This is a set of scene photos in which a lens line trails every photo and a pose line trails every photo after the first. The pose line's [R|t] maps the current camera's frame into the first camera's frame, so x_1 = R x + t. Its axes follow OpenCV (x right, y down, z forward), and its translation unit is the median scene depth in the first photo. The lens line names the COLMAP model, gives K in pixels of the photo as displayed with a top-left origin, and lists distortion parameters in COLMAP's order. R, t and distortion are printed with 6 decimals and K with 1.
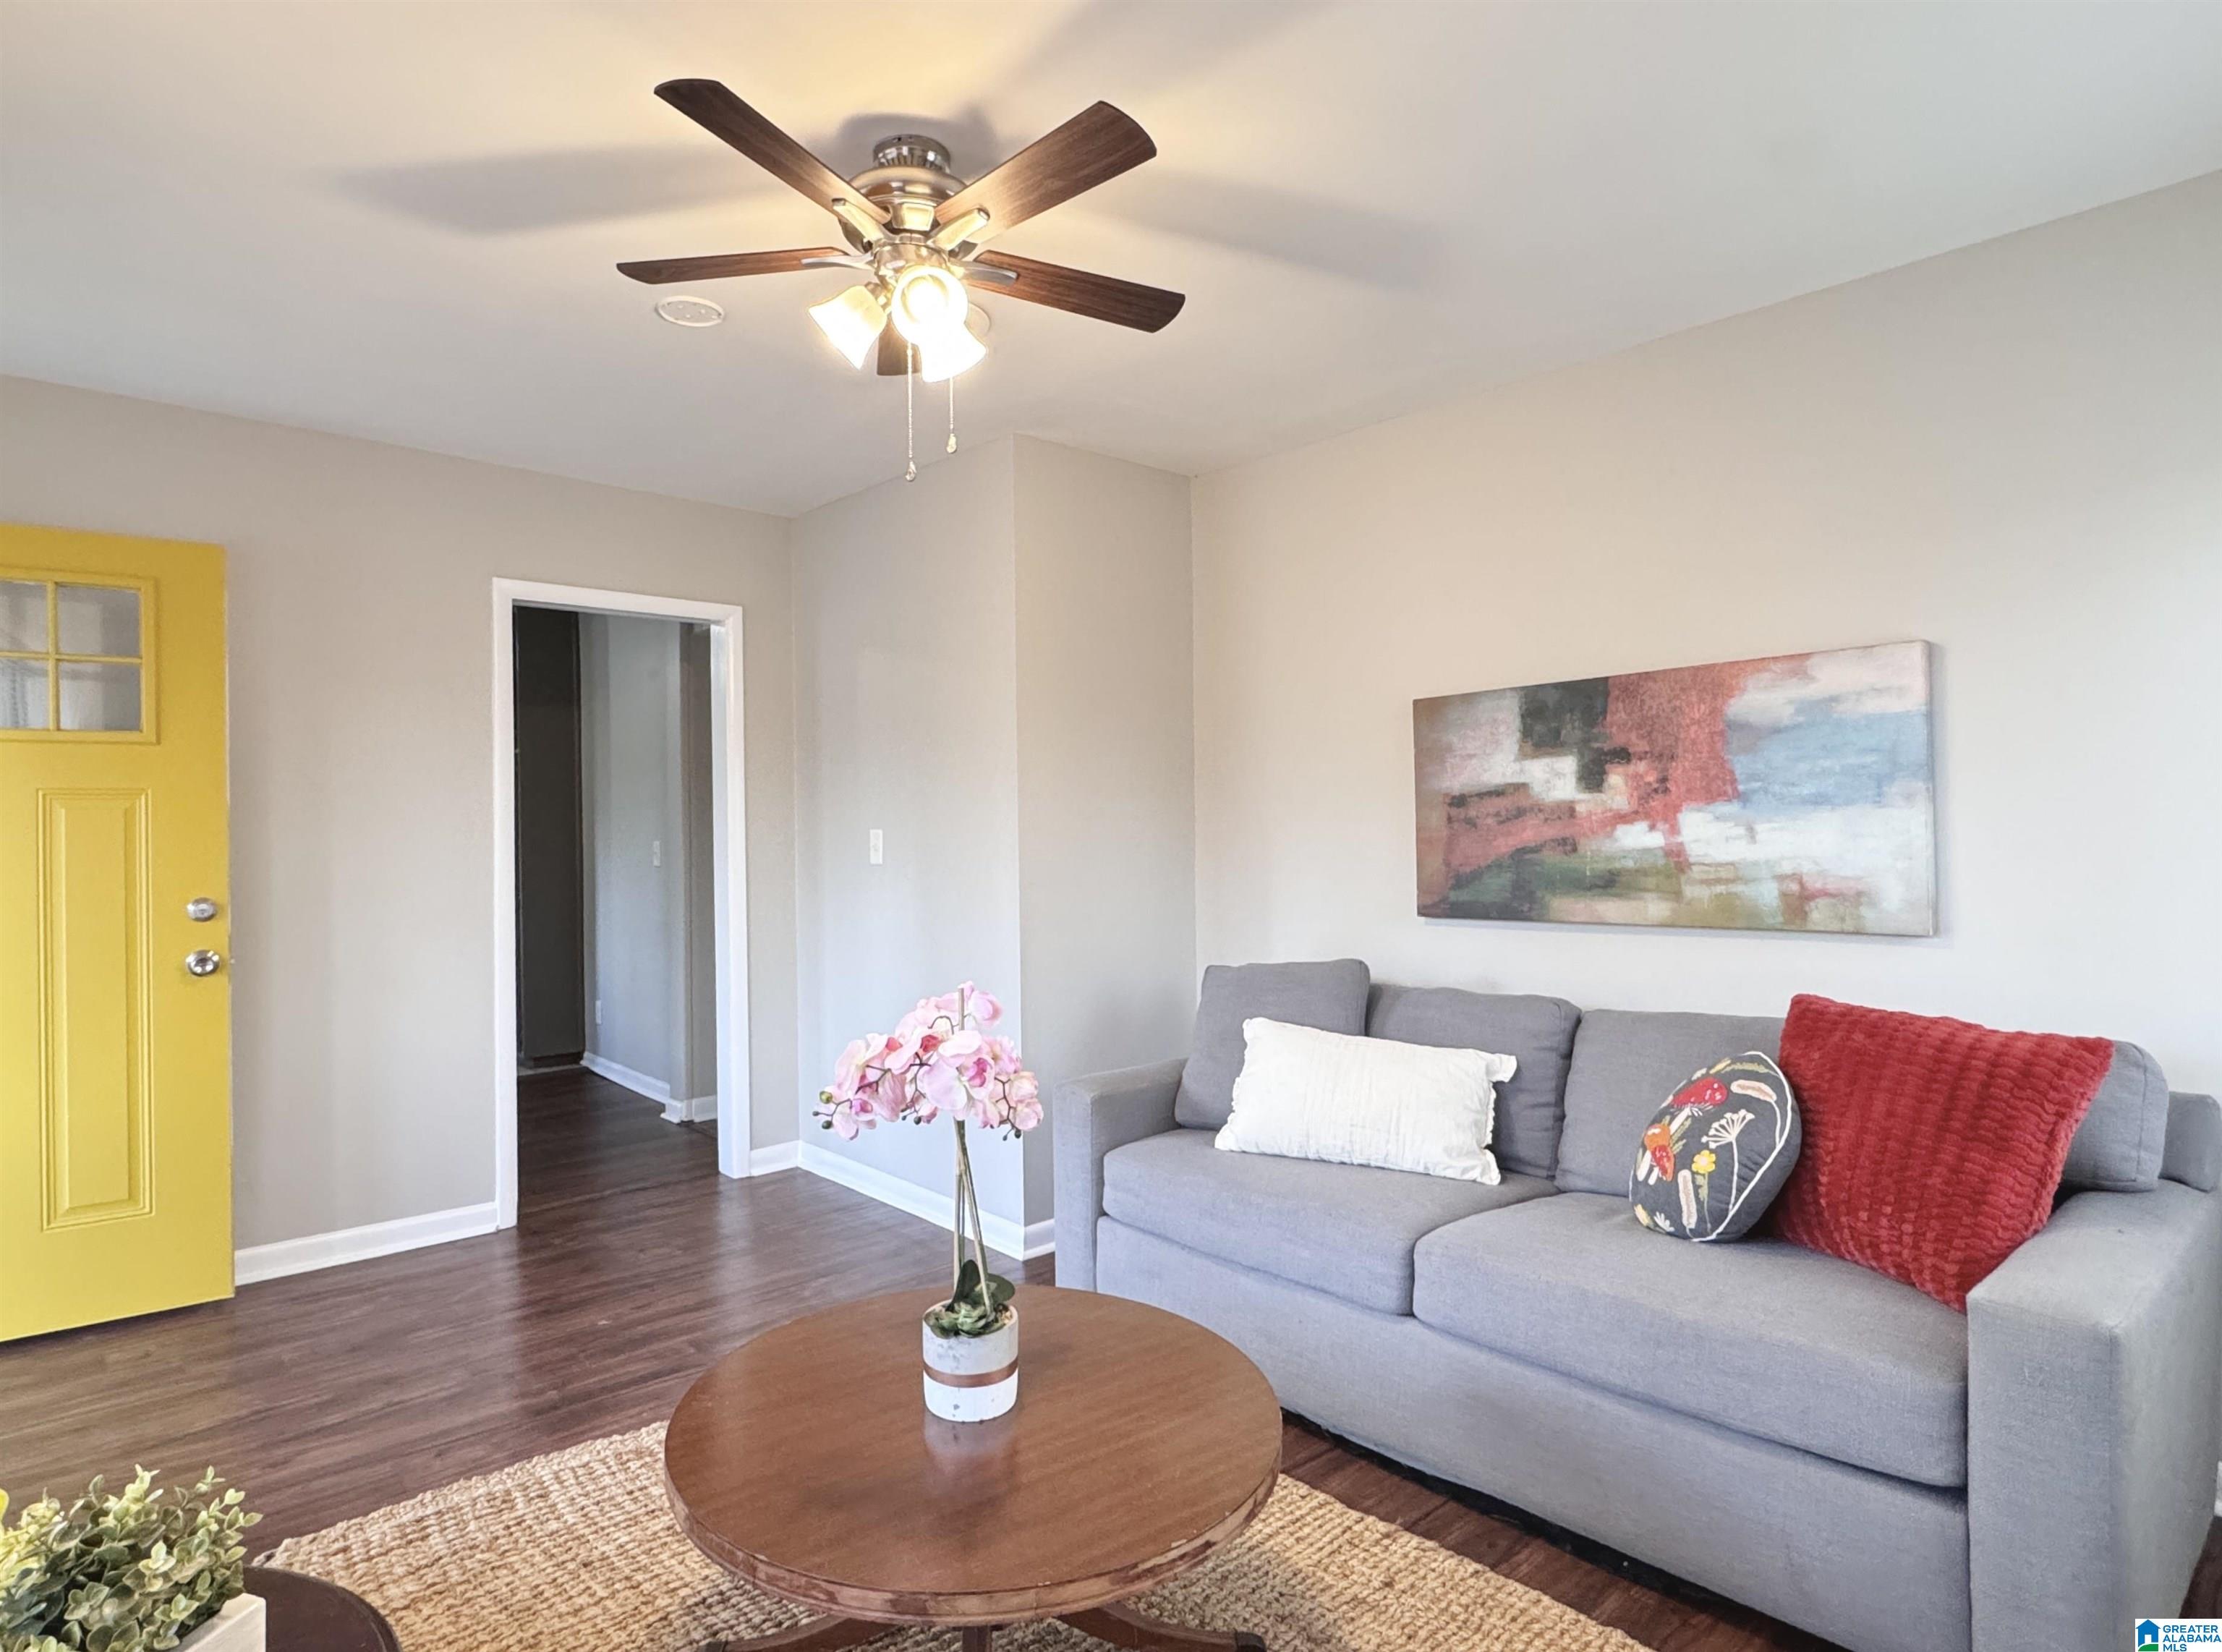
lens RADIAL K [[1226.1, 0, 1095.0], [0, 1226.1, 837.1], [0, 0, 1]] dist [0.027035, 0.000272]
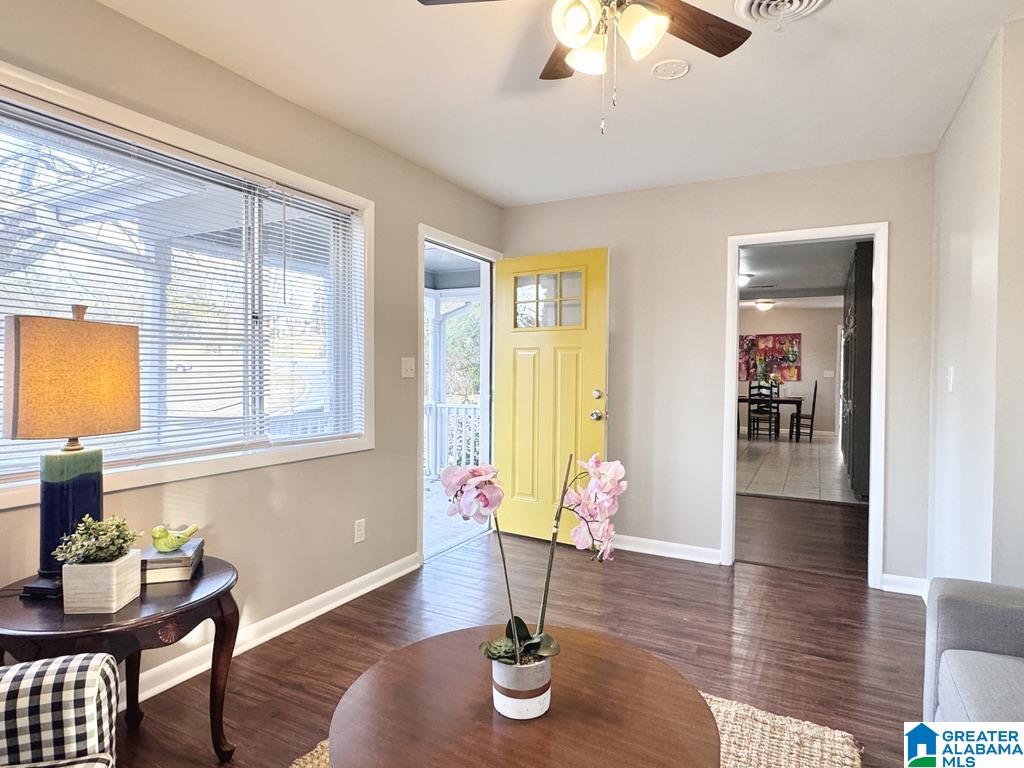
lens RADIAL K [[607.1, 0, 512.0], [0, 607.1, 384.0], [0, 0, 1]] dist [-0.000238, -0.000045]
pose [[0.348831, 0.032525, -0.936621, 0.373344], [-0.023407, 0.999388, 0.025987, 0.010622], [0.936893, 0.012859, 0.349379, 0.412268]]
